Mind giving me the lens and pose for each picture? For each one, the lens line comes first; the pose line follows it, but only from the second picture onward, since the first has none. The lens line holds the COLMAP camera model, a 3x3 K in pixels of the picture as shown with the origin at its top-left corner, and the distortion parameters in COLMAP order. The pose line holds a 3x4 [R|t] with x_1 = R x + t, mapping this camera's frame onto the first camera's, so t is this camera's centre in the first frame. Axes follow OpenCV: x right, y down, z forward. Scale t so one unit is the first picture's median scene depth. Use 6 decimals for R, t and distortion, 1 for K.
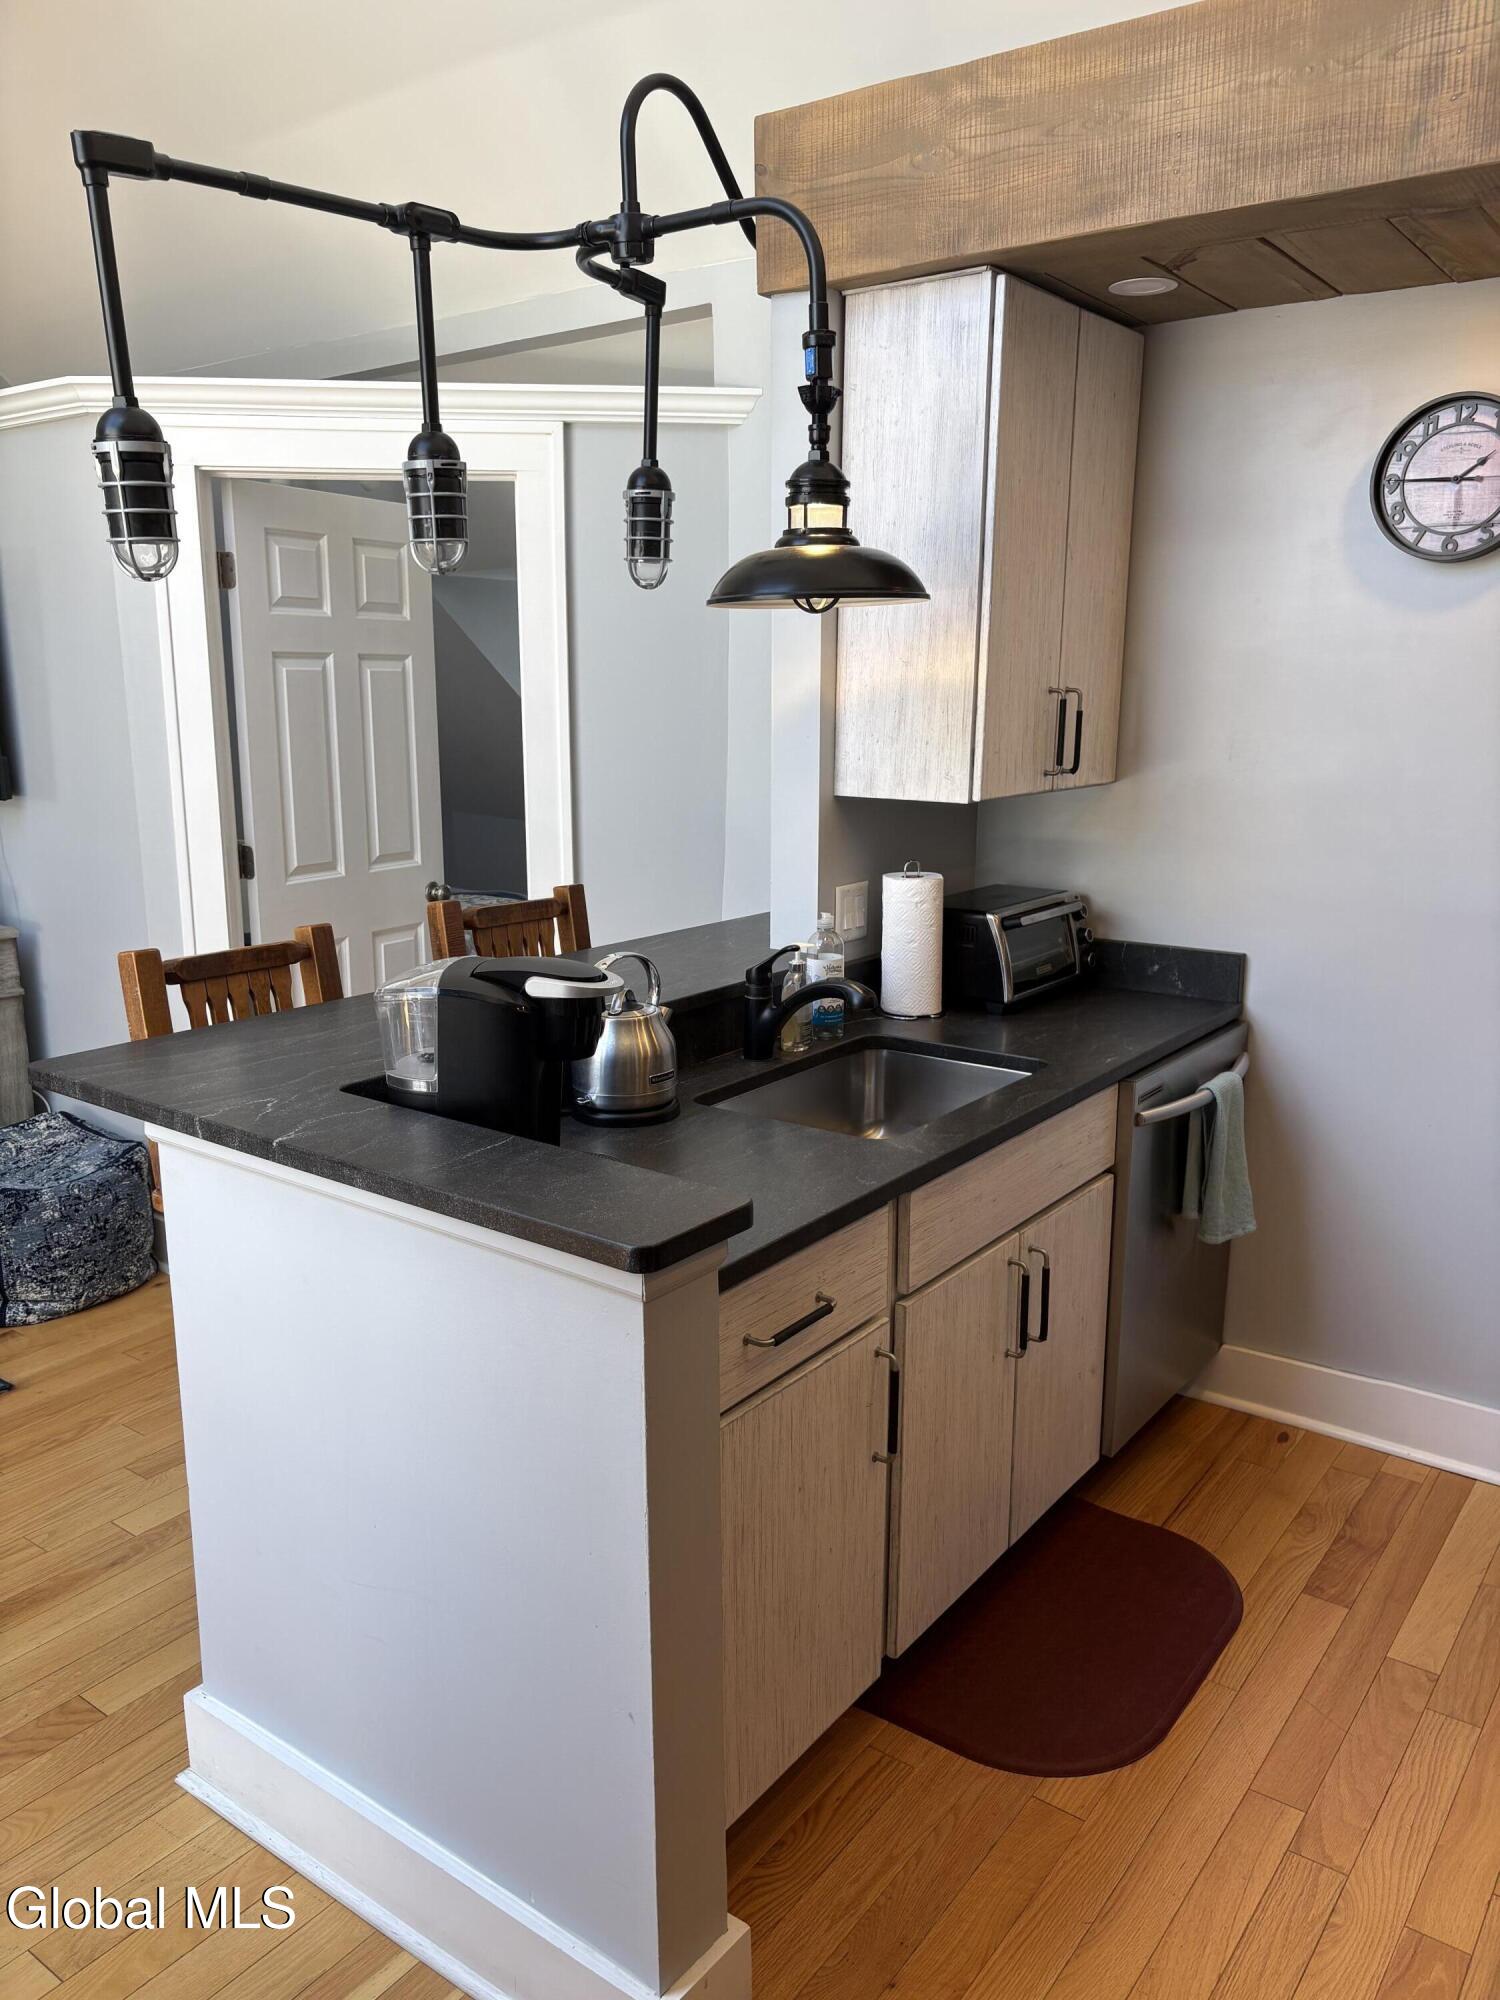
lens RADIAL K [[1512.7, 0, 750.3], [0, 1512.7, 1016.9], [0, 0, 1]] dist [0.022932, -0.007698]
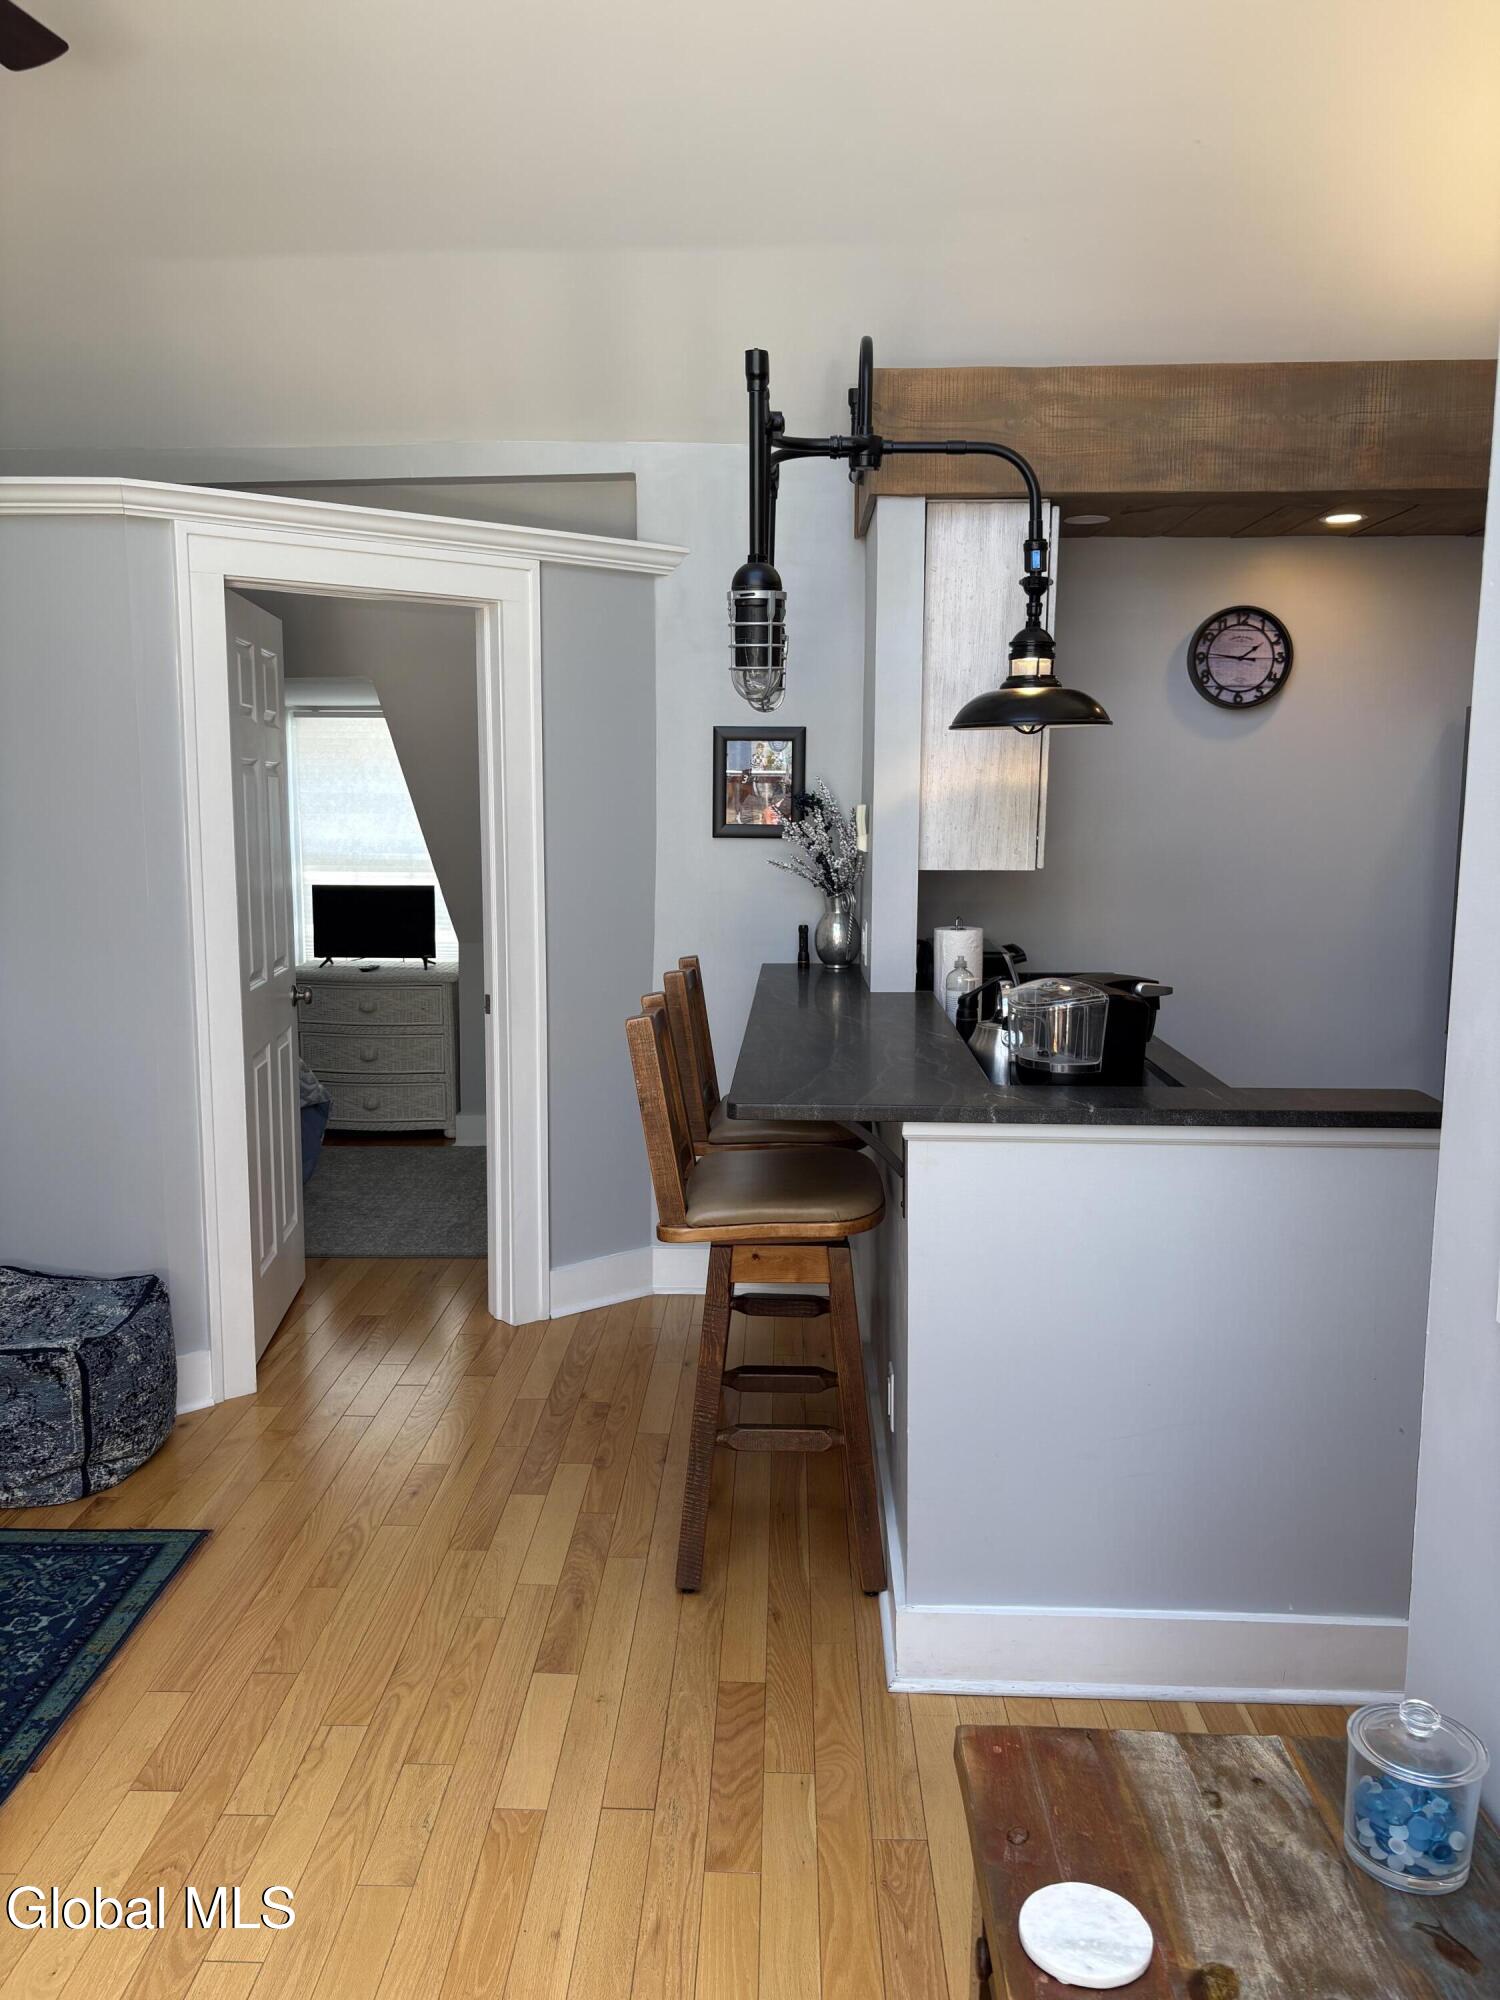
lens RADIAL K [[1505.0, 0, 750.0], [0, 1505.0, 1000.0], [0, 0, 1]] dist [0.009412, -0.000947]
pose [[0.826028, -0.080698, 0.557822, -0.855564], [0.126310, 0.991029, -0.043673, 0.002660], [-0.549293, 0.106534, 0.828811, 0.020607]]
